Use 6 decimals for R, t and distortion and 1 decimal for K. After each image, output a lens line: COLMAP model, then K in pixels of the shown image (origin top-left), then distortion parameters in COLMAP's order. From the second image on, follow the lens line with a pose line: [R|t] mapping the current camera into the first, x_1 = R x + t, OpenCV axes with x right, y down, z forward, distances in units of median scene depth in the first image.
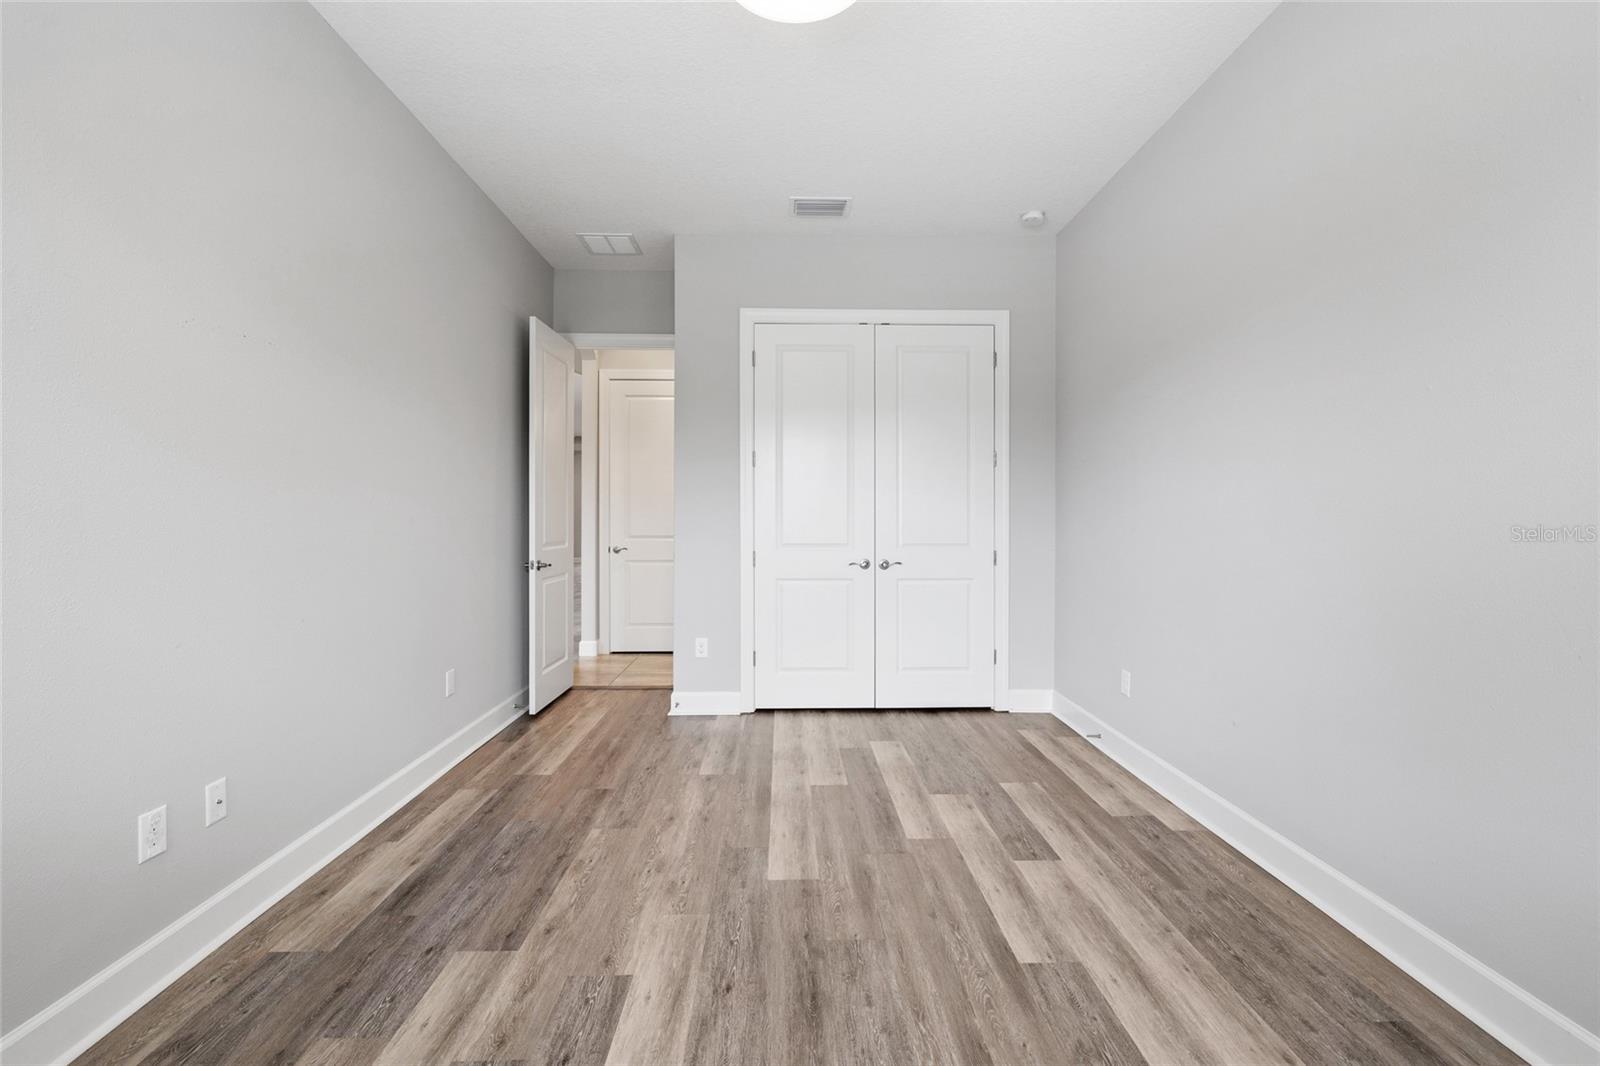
lens RADIAL K [[720.8, 0, 800.8], [0, 720.8, 525.6], [0, 0, 1]] dist [-0.008183, 0.002201]
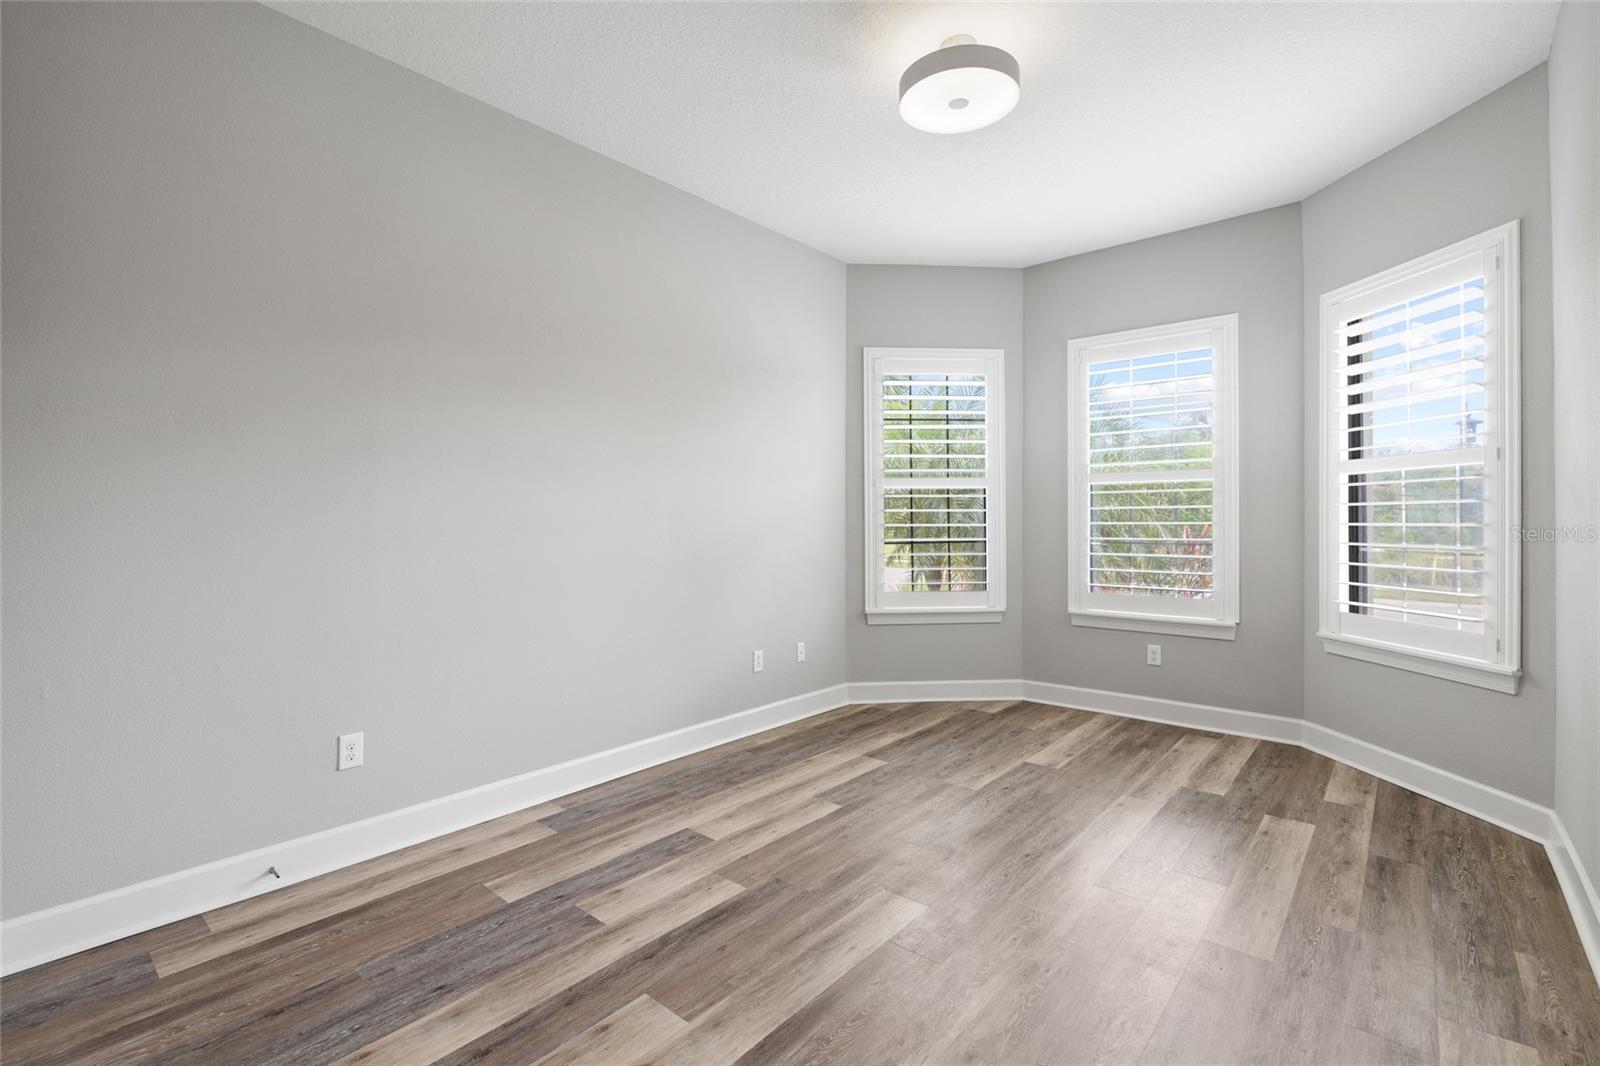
lens RADIAL K [[720.8, 0, 800.9], [0, 720.8, 526.2], [0, 0, 1]] dist [-0.008183, 0.002201]
pose [[-0.746232, -0.003619, 0.665676, -0.471910], [0.009514, 0.999825, 0.016100, -0.021206], [-0.665618, 0.018348, -0.746067, 1.558367]]
